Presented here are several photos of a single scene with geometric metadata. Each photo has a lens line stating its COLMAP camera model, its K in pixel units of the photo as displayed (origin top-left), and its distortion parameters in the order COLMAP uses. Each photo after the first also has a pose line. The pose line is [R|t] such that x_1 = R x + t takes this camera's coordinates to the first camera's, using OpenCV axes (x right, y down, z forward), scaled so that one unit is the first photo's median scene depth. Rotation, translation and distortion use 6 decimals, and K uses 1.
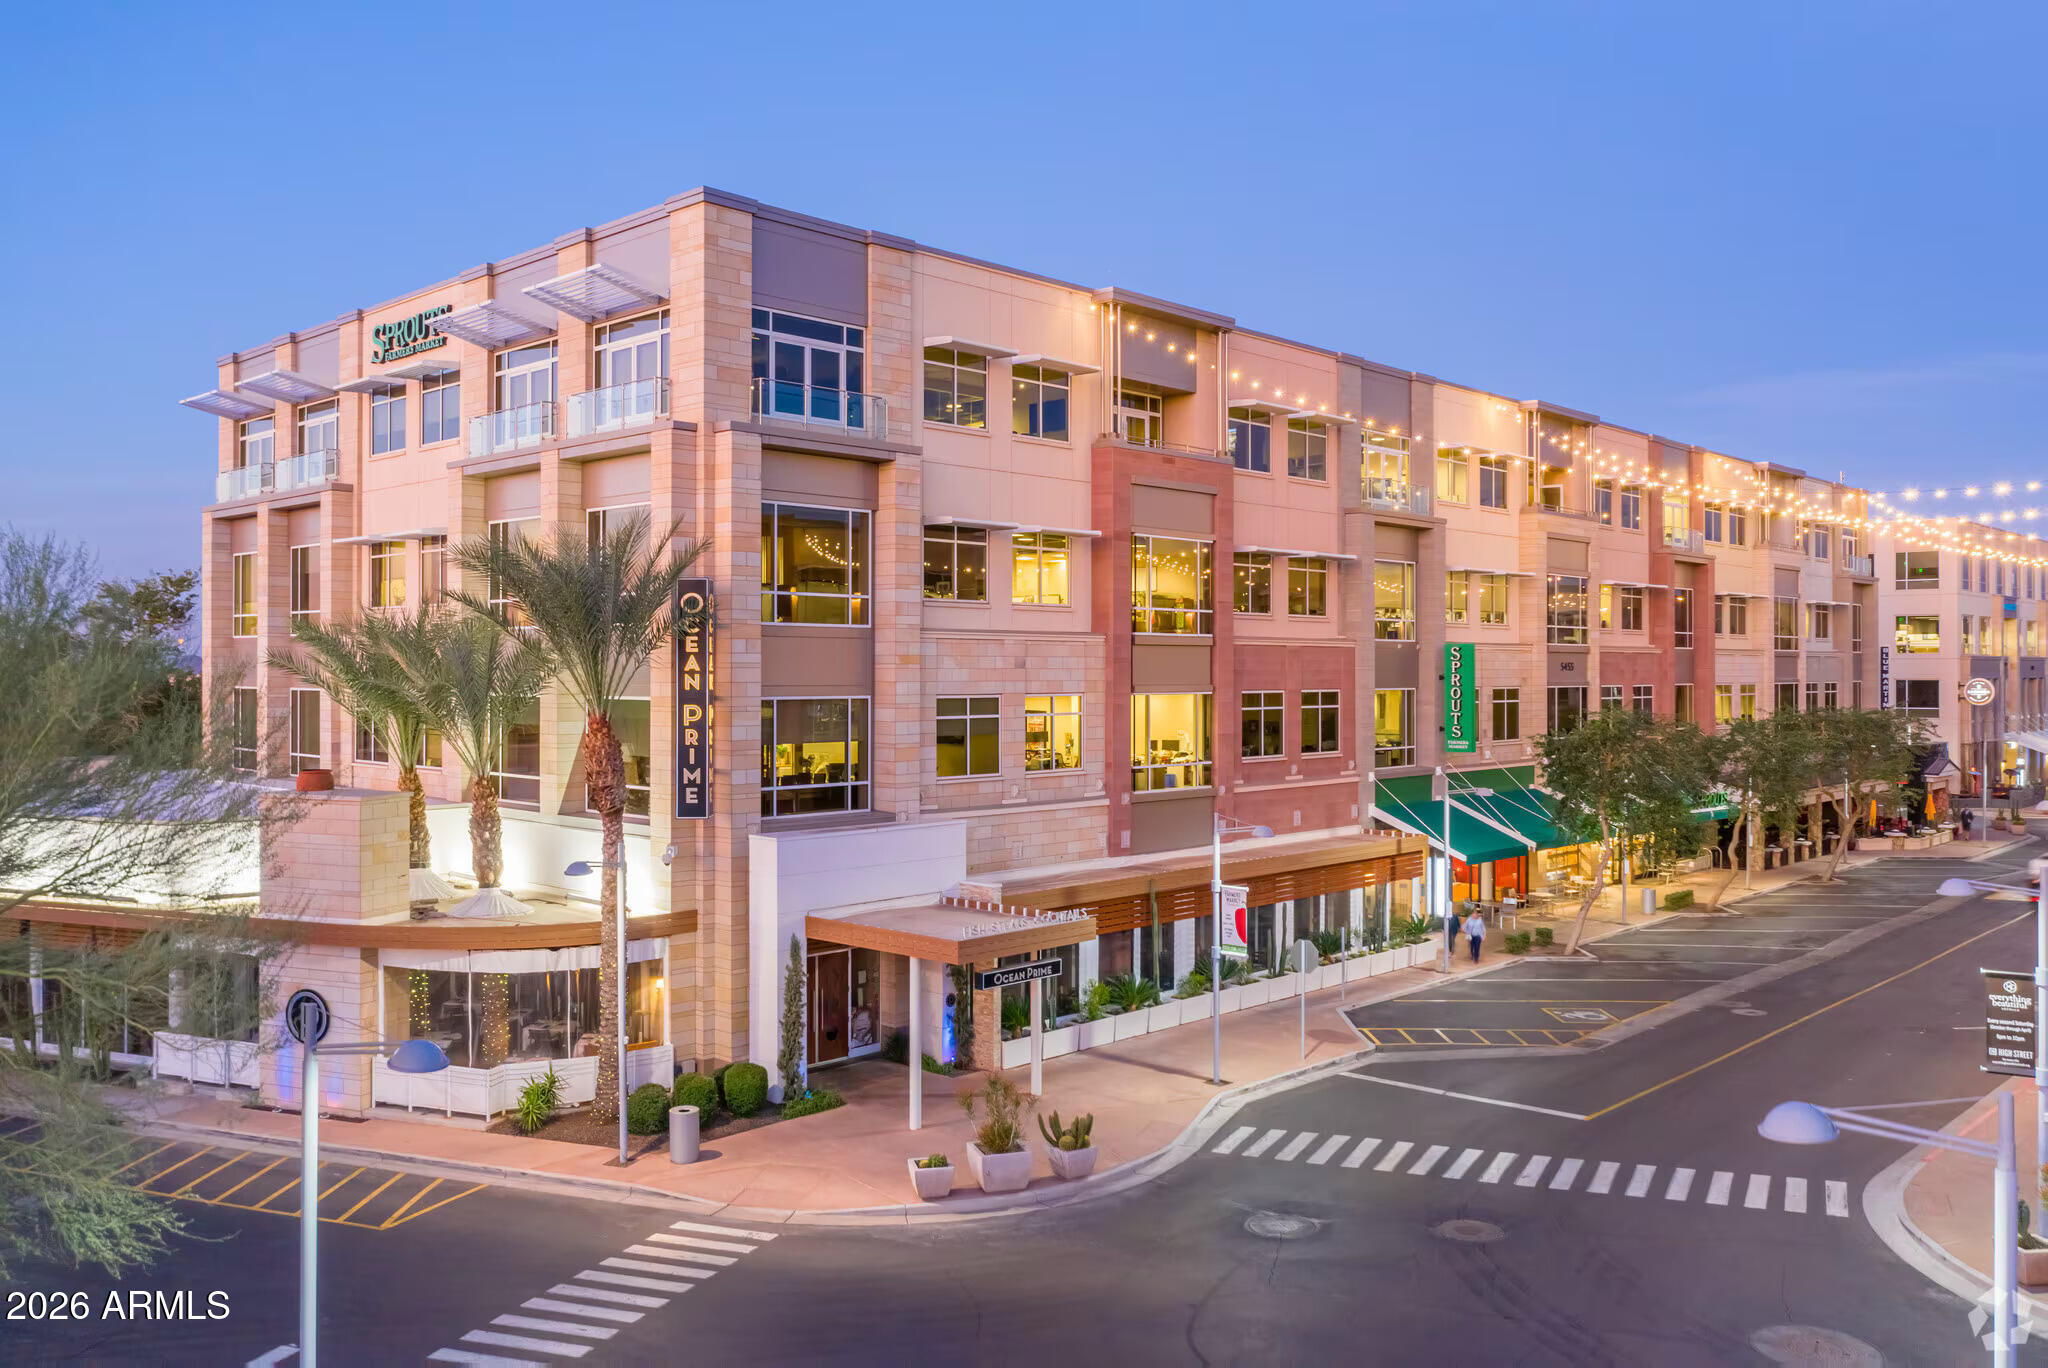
lens RADIAL K [[1737.2, 0, 1022.3], [0, 1737.2, 683.8], [0, 0, 1]] dist [-0.008139, -0.003104]
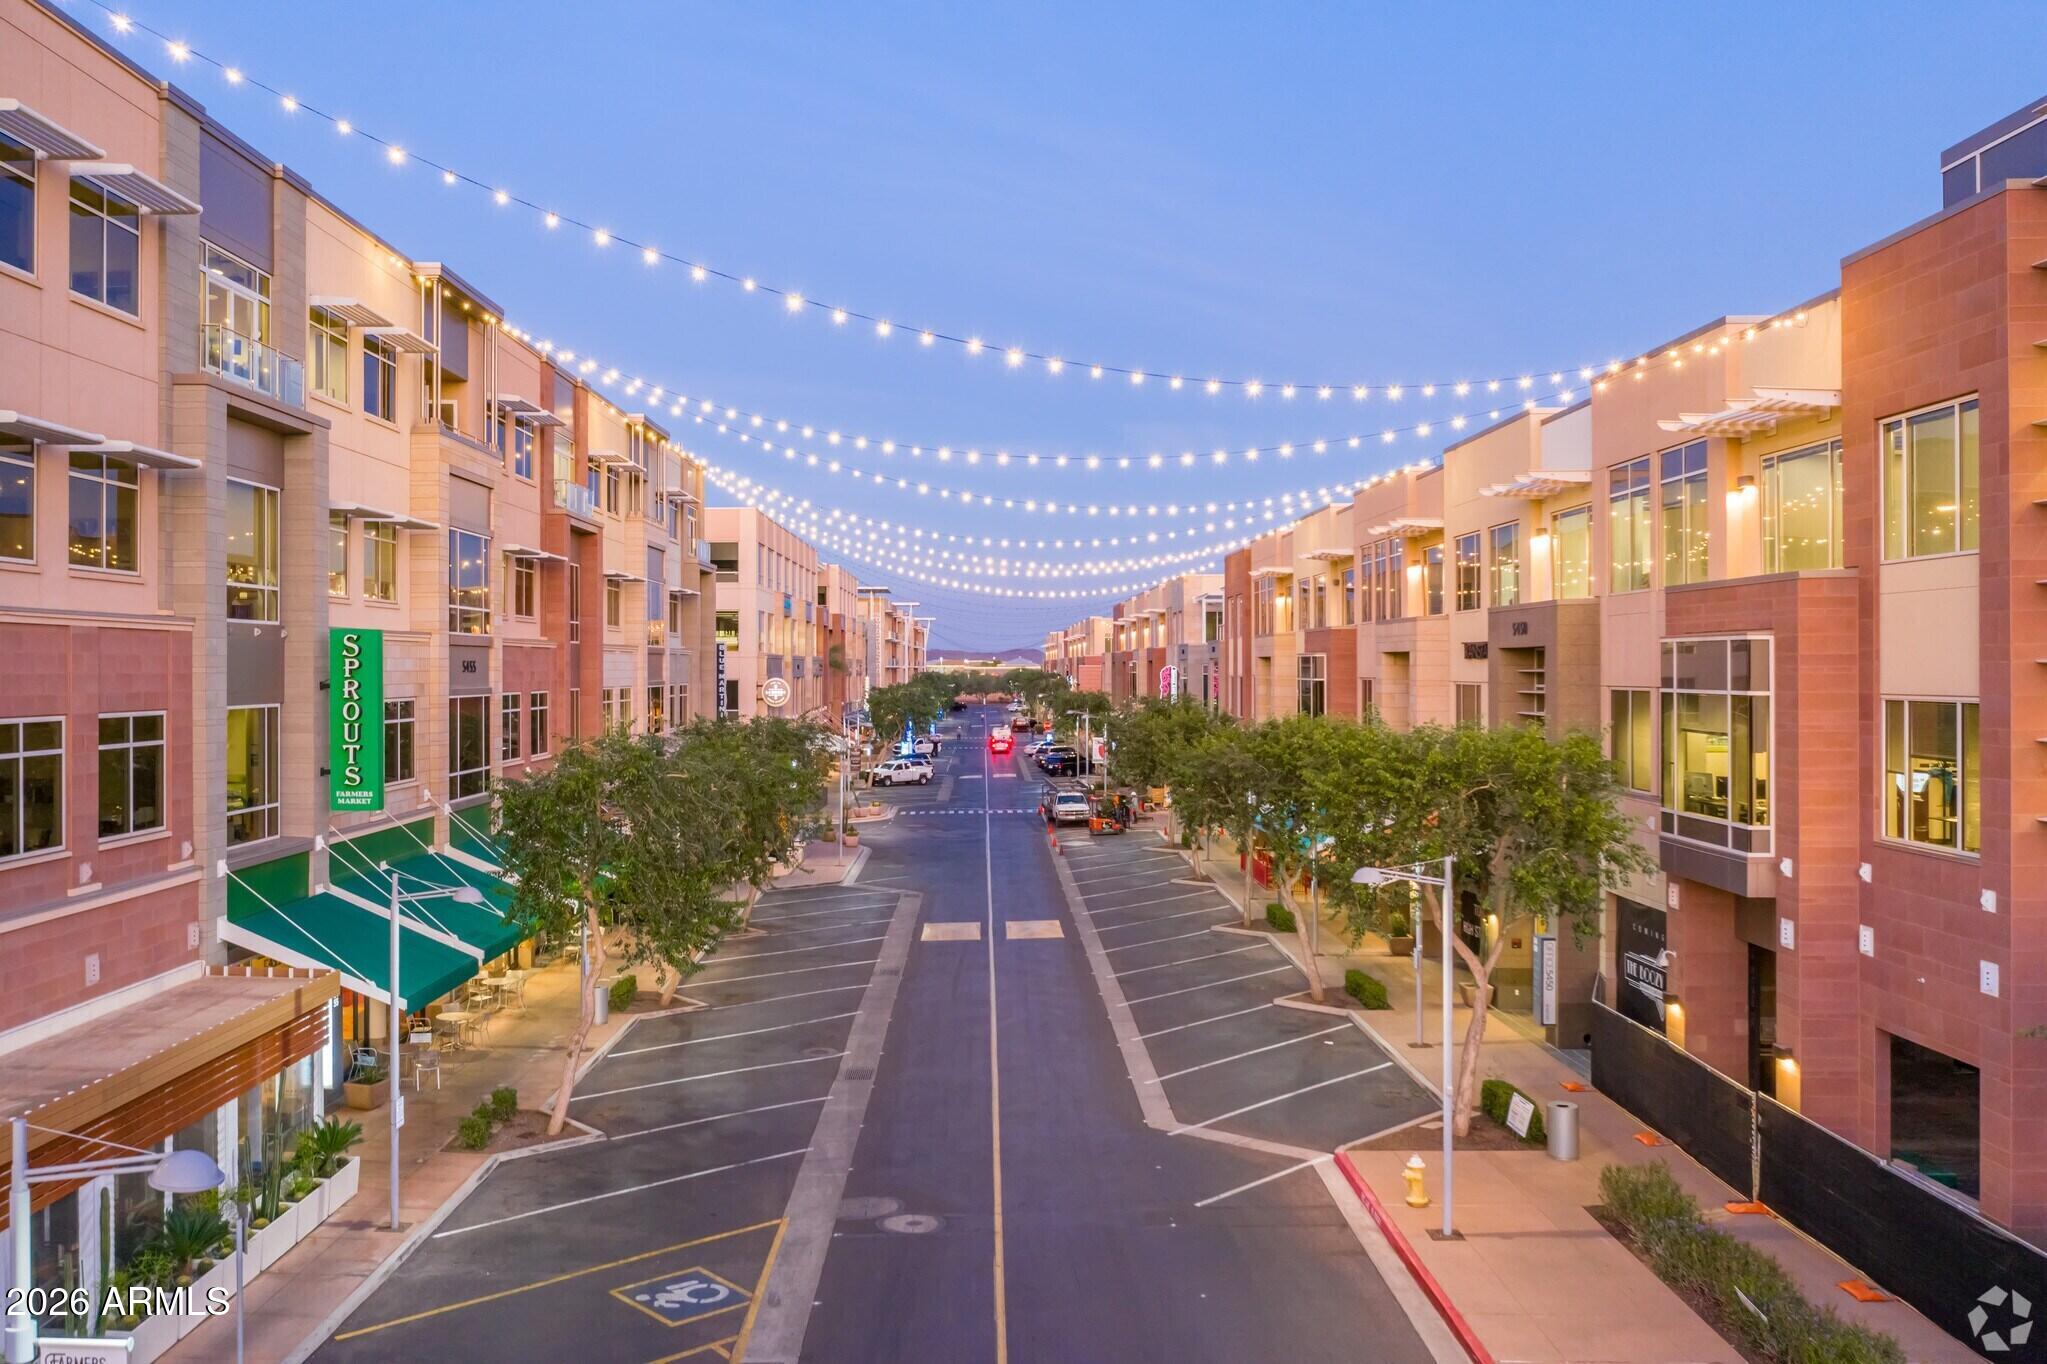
lens RADIAL K [[1736.3, 0, 1020.7], [0, 1736.3, 688.2], [0, 0, 1]] dist [-0.008139, -0.003104]
pose [[0.739970, 0.002864, 0.672634, 0.018313], [-0.009119, 0.999942, 0.005774, -0.008505], [-0.672578, -0.010406, 0.739953, 0.407116]]
